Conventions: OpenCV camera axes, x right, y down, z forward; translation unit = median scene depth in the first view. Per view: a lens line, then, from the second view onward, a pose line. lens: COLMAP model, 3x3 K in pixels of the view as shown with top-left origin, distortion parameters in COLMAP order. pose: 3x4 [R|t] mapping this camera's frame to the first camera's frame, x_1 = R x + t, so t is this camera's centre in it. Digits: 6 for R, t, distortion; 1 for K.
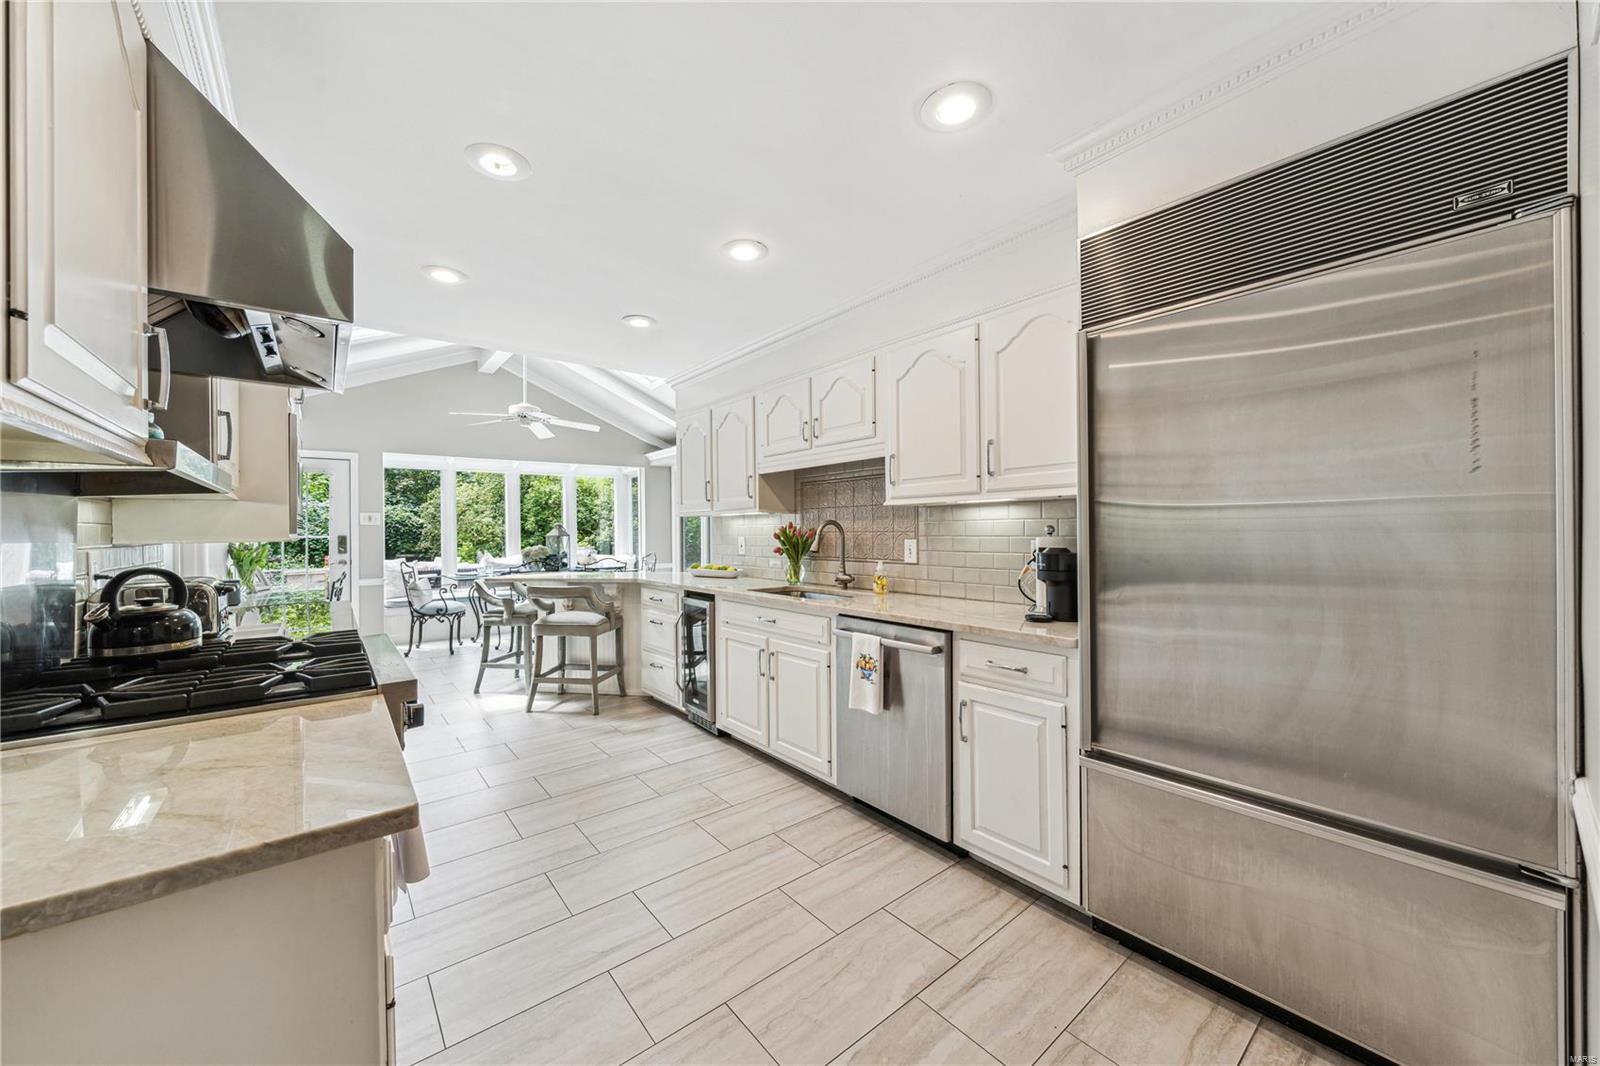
lens RADIAL K [[582.9, 0, 800.0], [0, 582.9, 533.0], [0, 0, 1]] dist [-0.000885, -0.000050]
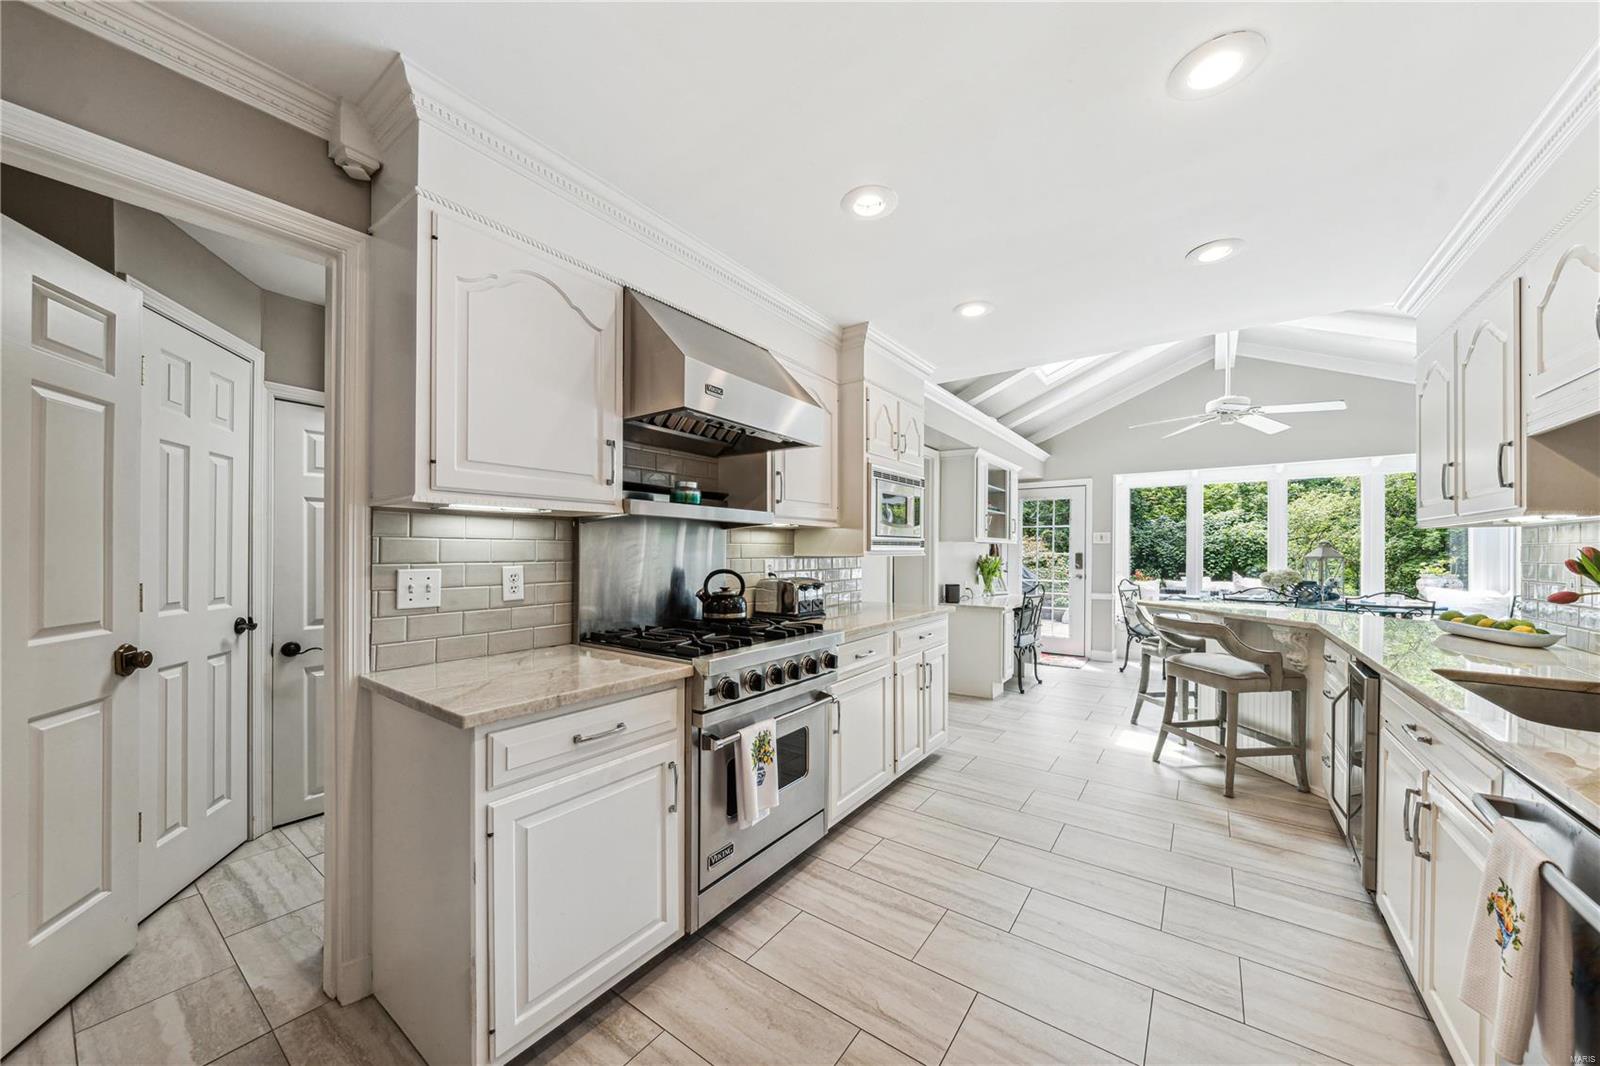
lens RADIAL K [[570.9, 0, 797.9], [0, 570.9, 550.8], [0, 0, 1]] dist [-0.001821, -0.000136]
pose [[0.256494, 0.009457, -0.966500, 0.194062], [-0.009687, 0.999927, 0.007214, -0.003228], [0.966497, 0.007512, 0.256567, 0.255405]]
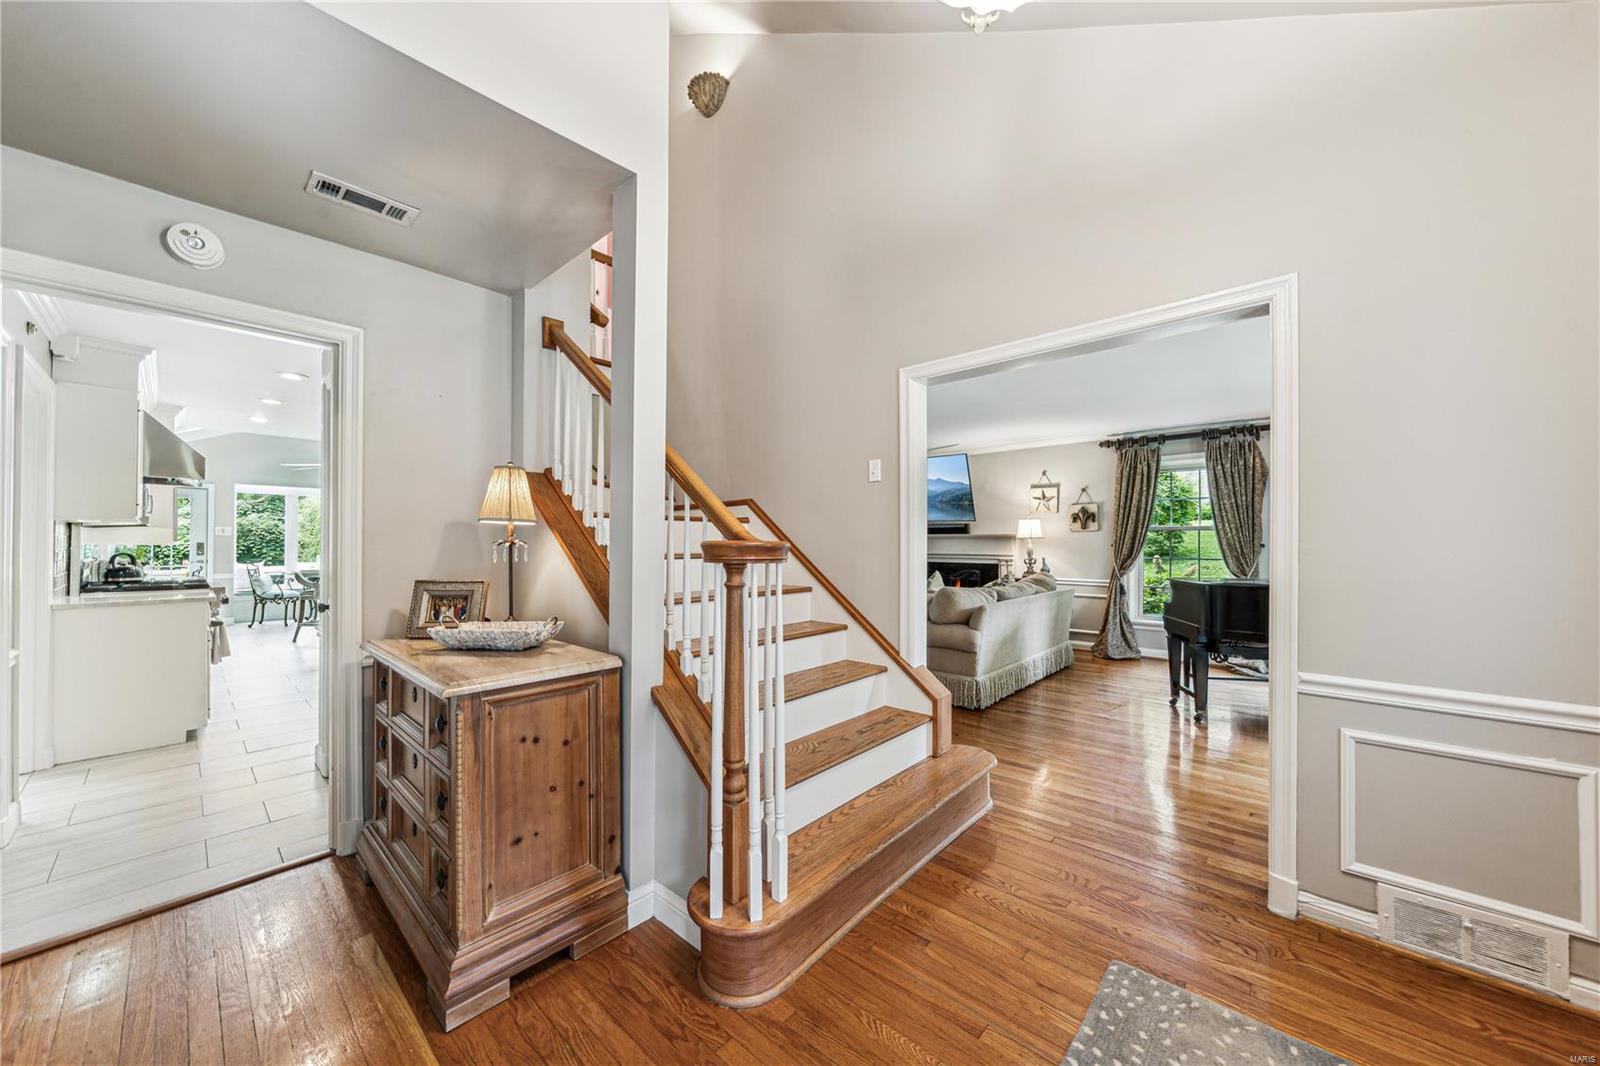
lens RADIAL K [[558.2, 0, 803.2], [0, 558.2, 543.7], [0, 0, 1]] dist [-0.001872, -0.000097]
pose [[0.987152, 0.010740, 0.159423, 0.608365], [-0.010075, 0.999937, -0.004976, -0.002059], [-0.159467, 0.003306, 0.987198, -0.774492]]
